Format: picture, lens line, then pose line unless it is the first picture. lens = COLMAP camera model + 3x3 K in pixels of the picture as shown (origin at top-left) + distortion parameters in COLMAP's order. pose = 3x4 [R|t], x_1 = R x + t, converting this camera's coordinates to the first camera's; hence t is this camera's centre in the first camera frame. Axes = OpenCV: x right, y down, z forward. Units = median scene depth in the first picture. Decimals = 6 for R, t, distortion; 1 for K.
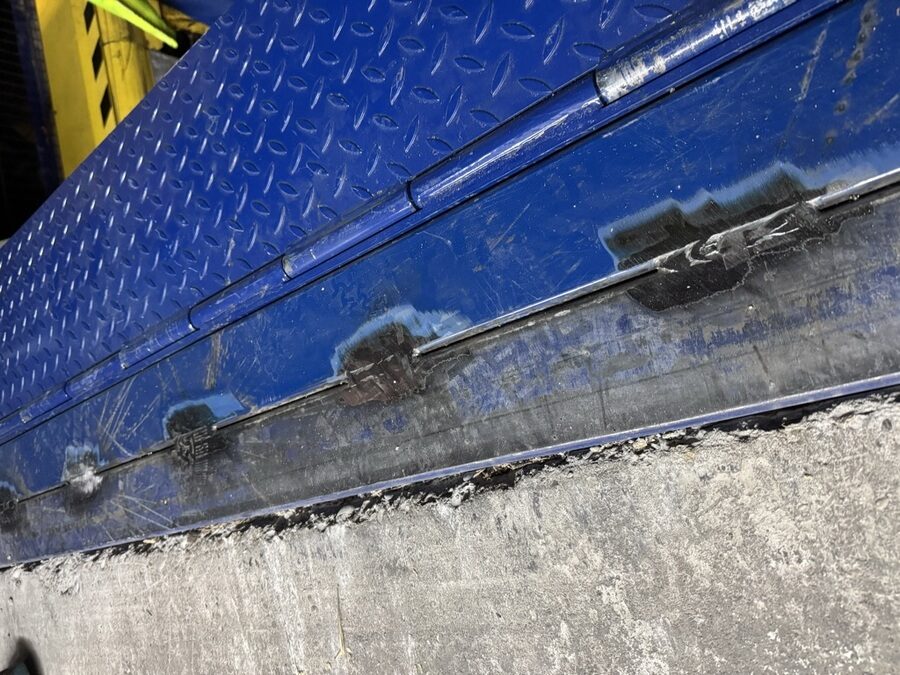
lens RADIAL K [[638.2, 0, 450.0], [0, 638.2, 337.5], [0, 0, 1]] dist [0.076393, -0.109439]
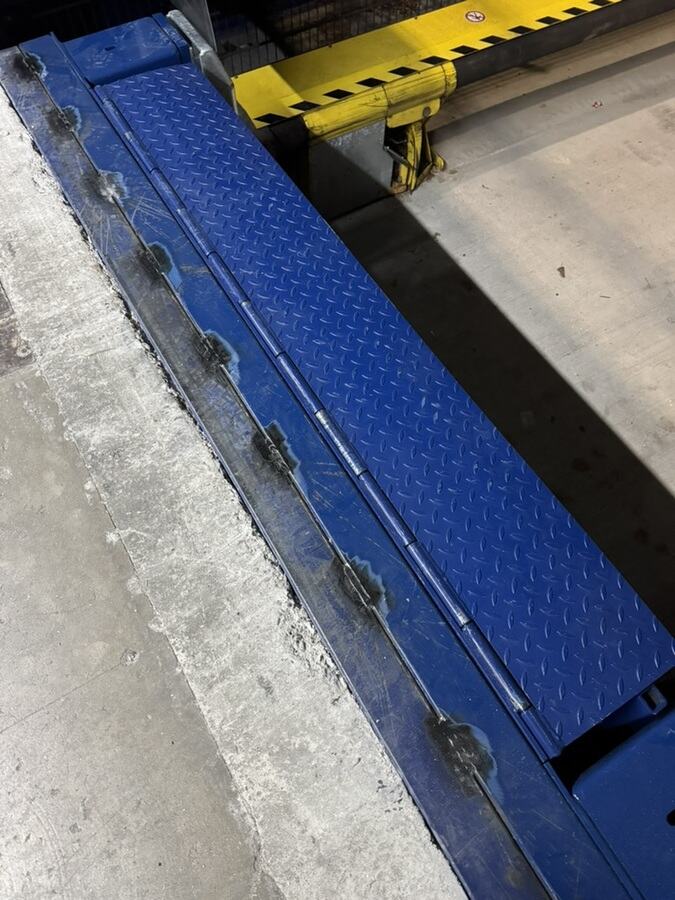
lens RADIAL K [[638.2, 0, 350.6], [0, 638.2, 450.9], [0, 0, 1]] dist [0.076393, -0.109439]
pose [[0.166840, 0.973272, 0.157816, -0.041117], [-0.963279, 0.195048, -0.184528, 0.069288], [-0.210378, -0.121234, 0.970074, -1.748793]]
